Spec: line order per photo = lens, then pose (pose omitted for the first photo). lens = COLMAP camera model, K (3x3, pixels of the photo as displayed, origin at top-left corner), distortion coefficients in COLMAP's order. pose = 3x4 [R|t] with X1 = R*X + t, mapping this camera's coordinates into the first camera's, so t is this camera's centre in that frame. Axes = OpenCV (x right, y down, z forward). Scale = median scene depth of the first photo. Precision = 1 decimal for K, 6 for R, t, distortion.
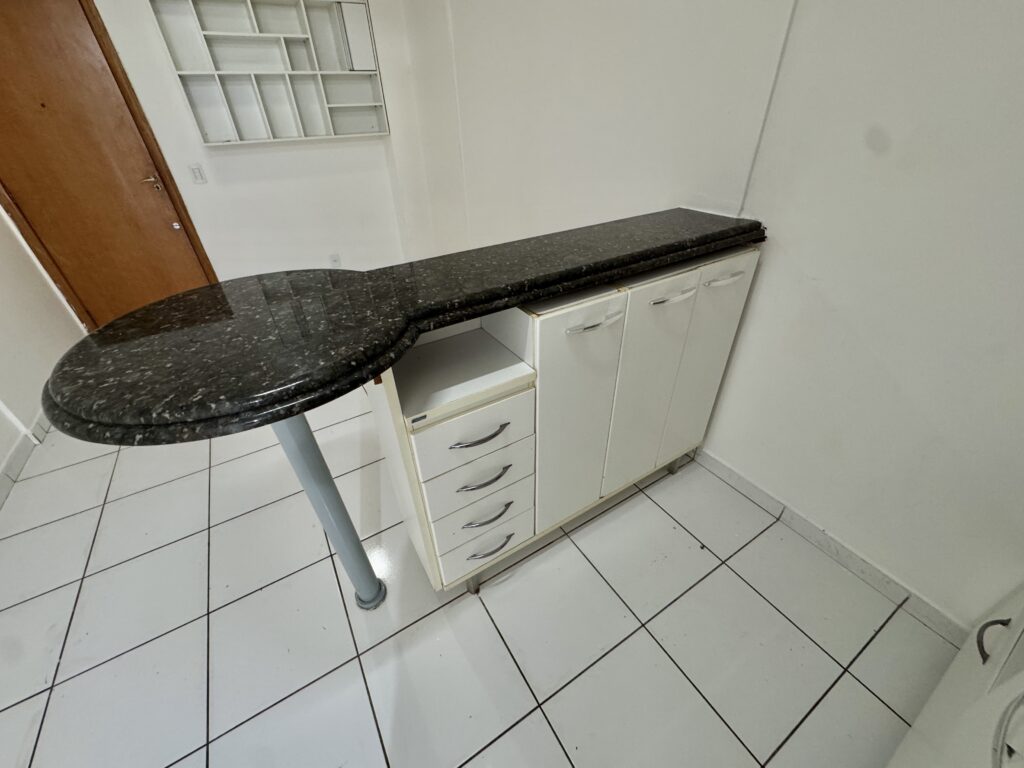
lens RADIAL K [[407.3, 0, 516.9], [0, 407.3, 381.2], [0, 0, 1]] dist [-0.004879, 0.001033]
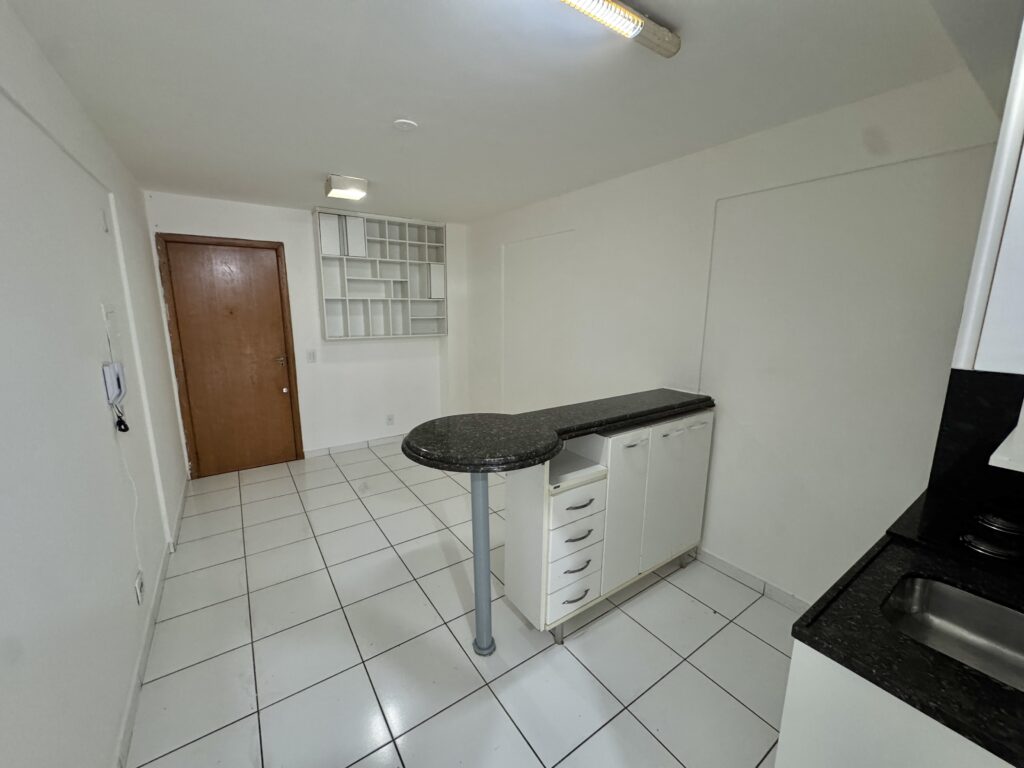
lens RADIAL K [[407.3, 0, 513.2], [0, 407.3, 380.3], [0, 0, 1]] dist [-0.004879, 0.001033]
pose [[0.997837, 0.027828, 0.059556, -0.420316], [-0.001532, 0.915577, -0.402139, 0.294858], [-0.065719, 0.401178, 0.913639, -0.679519]]
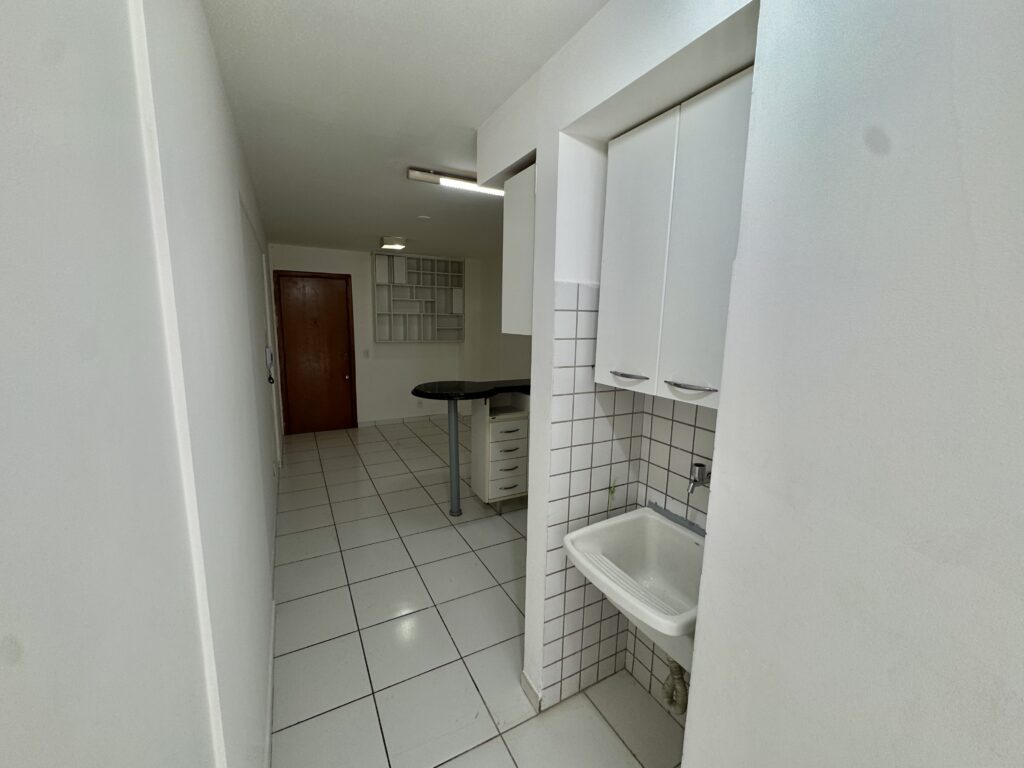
lens RADIAL K [[407.3, 0, 514.9], [0, 407.3, 379.7], [0, 0, 1]] dist [-0.004879, 0.001033]
pose [[0.997442, 0.056965, -0.043178, 0.356387], [-0.070015, 0.900270, -0.429665, 1.356704], [0.014396, 0.431589, 0.901956, -2.322872]]
